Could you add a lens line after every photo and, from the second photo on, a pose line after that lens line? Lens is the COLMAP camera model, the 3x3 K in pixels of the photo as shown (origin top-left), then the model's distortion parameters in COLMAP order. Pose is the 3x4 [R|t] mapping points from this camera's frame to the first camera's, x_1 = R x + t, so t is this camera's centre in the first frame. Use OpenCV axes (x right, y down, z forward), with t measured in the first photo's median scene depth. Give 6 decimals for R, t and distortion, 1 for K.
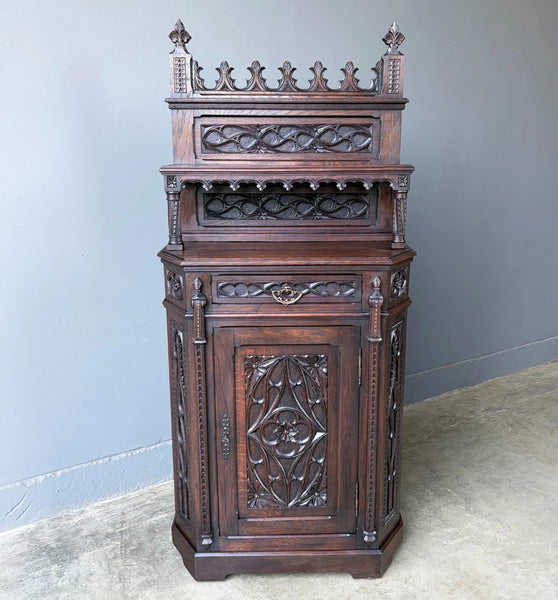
lens RADIAL K [[591.4, 0, 290.4], [0, 591.4, 298.1], [0, 0, 1]] dist [0.027147, 0.000000]
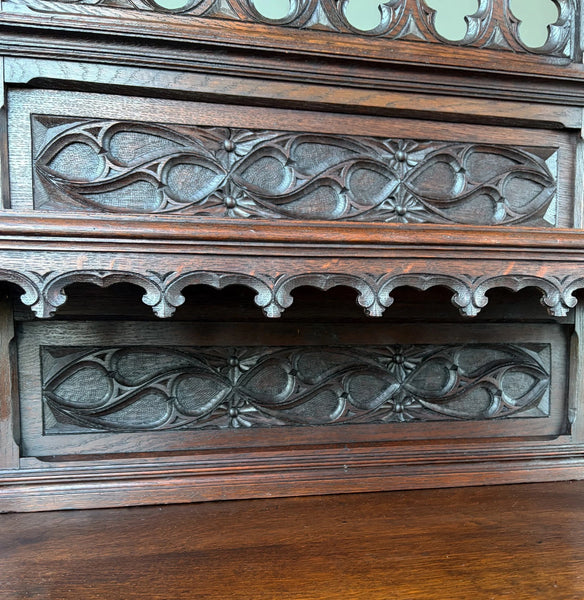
lens RADIAL K [[645.2, 0, 314.4], [0, 645.2, 397.2], [0, 0, 1]] dist [0.003024, 0.000000]
pose [[0.979838, -0.022653, 0.198505, -0.082335], [0.053421, 0.987081, -0.151051, -0.101409], [-0.192519, 0.158610, 0.968390, 0.699610]]
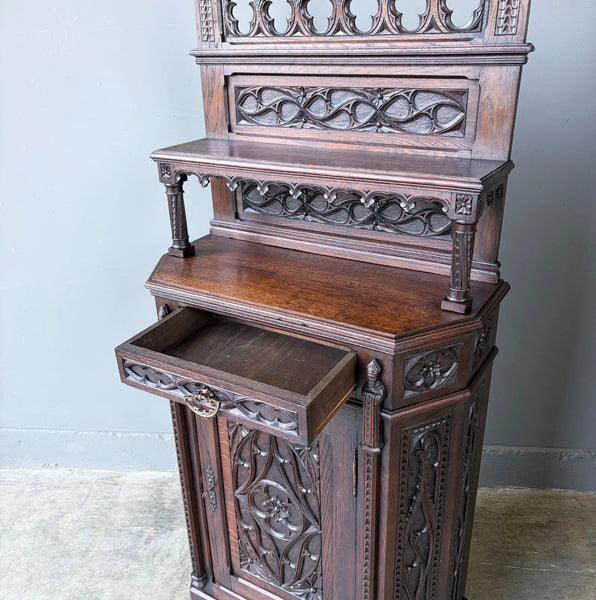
lens RADIAL K [[542.7, 0, 334.2], [0, 542.7, 306.7], [0, 0, 1]] dist [-0.031411, 0.034703]
pose [[0.872695, 0.200232, -0.445320, 0.314718], [-0.120915, 0.972264, 0.200206, -0.178194], [0.473056, -0.120873, 0.872701, 0.448646]]
